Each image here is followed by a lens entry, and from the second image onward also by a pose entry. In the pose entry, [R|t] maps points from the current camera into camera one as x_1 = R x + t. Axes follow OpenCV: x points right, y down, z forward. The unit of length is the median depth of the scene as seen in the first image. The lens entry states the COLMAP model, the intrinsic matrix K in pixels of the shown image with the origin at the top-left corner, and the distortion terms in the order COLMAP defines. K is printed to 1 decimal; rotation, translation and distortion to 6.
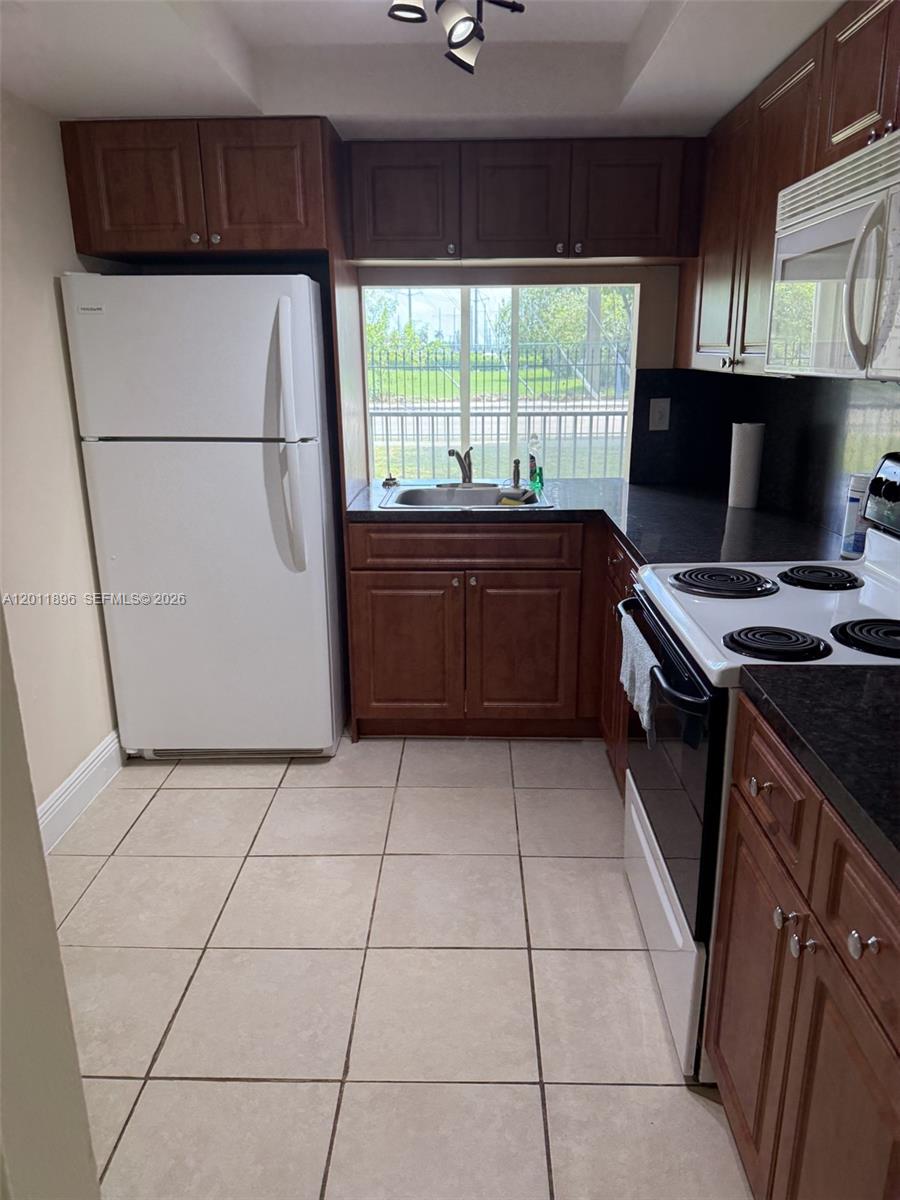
lens RADIAL K [[875.5, 0, 450.9], [0, 875.5, 603.0], [0, 0, 1]] dist [0.072329, -0.078290]
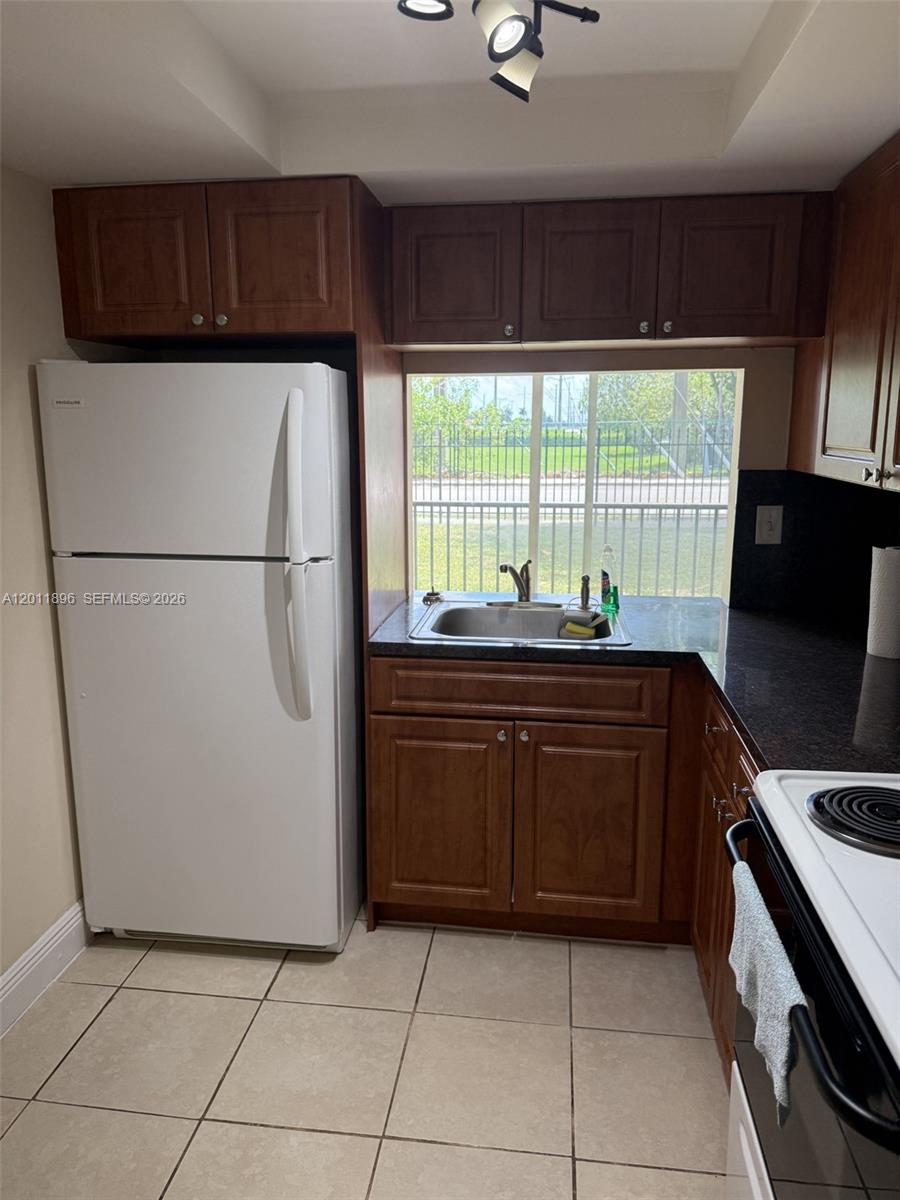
lens RADIAL K [[875.5, 0, 427.9], [0, 875.5, 588.7], [0, 0, 1]] dist [0.072329, -0.078290]
pose [[0.992938, 0.027218, -0.115468, 0.027295], [-0.038182, 0.994856, -0.093828, -0.081216], [0.112320, 0.097574, 0.988870, 0.205438]]
